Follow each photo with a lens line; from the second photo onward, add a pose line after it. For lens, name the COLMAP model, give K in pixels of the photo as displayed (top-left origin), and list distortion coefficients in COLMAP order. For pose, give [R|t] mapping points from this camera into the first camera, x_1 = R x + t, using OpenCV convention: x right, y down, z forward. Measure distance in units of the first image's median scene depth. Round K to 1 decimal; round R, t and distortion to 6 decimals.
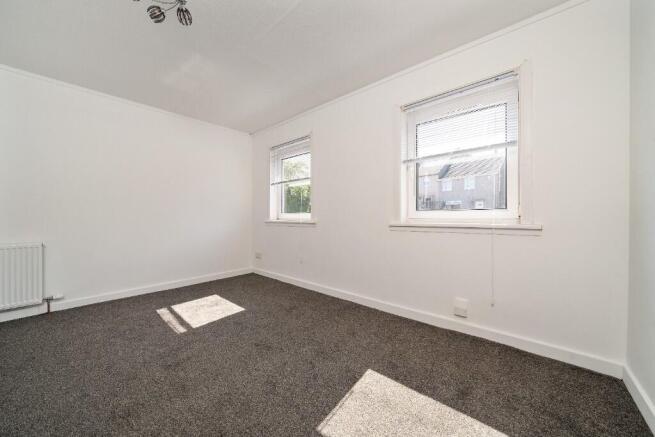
lens RADIAL K [[231.6, 0, 327.5], [0, 231.6, 218.5], [0, 0, 1]] dist [-0.000114, -0.000026]
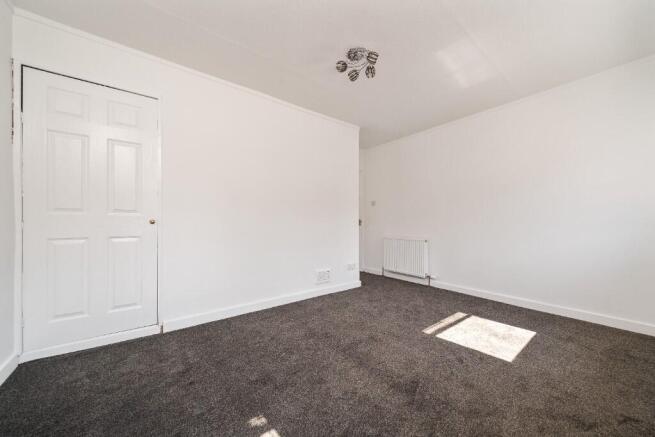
lens RADIAL K [[241.1, 0, 327.5], [0, 241.1, 218.5], [0, 0, 1]] dist [0.000214, 0.000019]
pose [[-0.187380, -0.016359, -0.982151, 0.421326], [-0.008774, 0.999849, -0.014980, 0.006431], [0.982248, 0.005811, -0.187495, 0.643125]]
